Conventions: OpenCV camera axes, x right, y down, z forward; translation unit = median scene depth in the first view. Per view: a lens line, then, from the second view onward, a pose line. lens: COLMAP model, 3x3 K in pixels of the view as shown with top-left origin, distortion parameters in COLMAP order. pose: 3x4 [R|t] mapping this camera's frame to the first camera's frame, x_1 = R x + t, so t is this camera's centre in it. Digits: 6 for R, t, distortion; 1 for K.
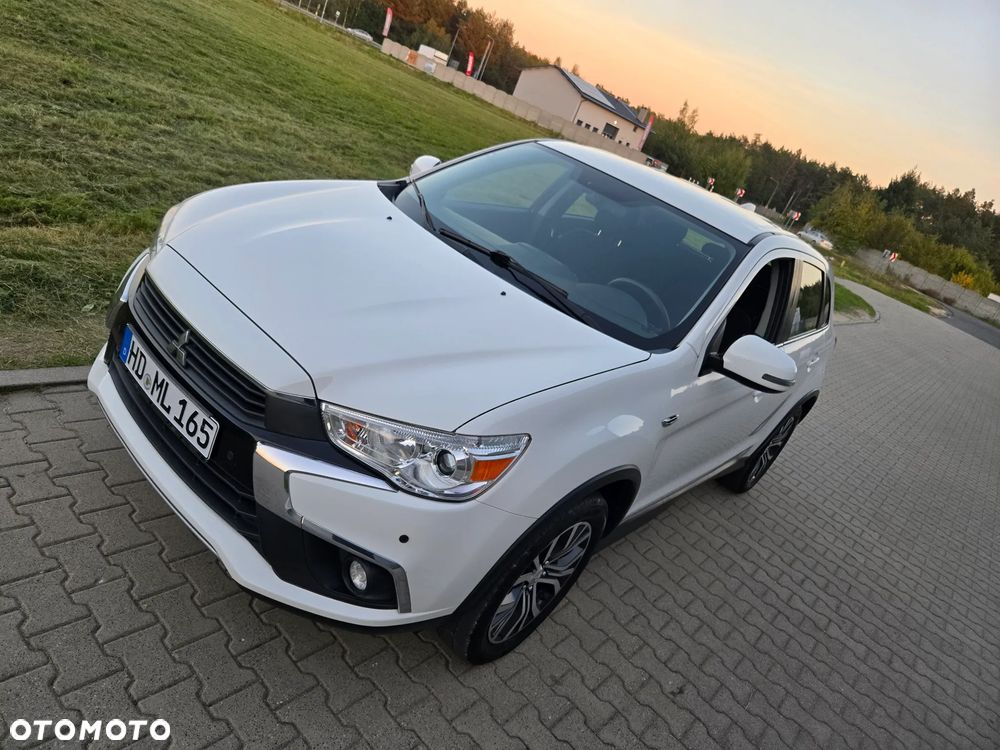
lens RADIAL K [[679.3, 0, 489.2], [0, 679.3, 362.9], [0, 0, 1]] dist [0.062614, -0.053510]
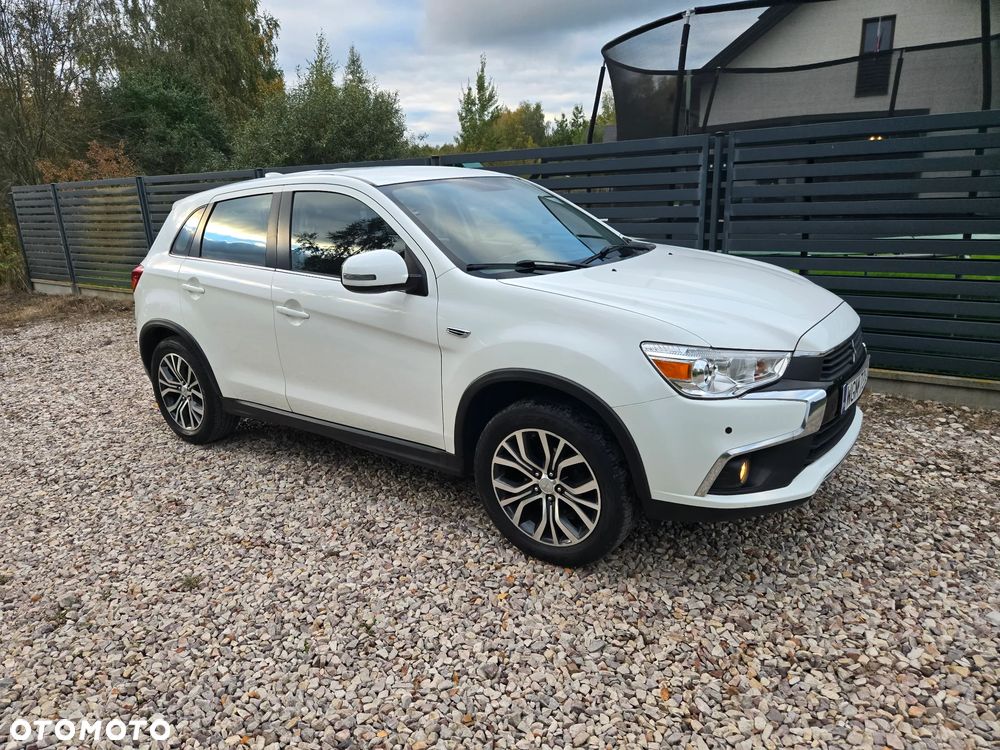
lens RADIAL K [[679.3, 0, 481.3], [0, 679.3, 375.3], [0, 0, 1]] dist [0.062614, -0.053510]
pose [[-0.097431, -0.606393, 0.789173, -1.511967], [0.399574, 0.702398, 0.589048, -1.140034], [-0.911508, 0.372725, 0.173863, 1.434482]]
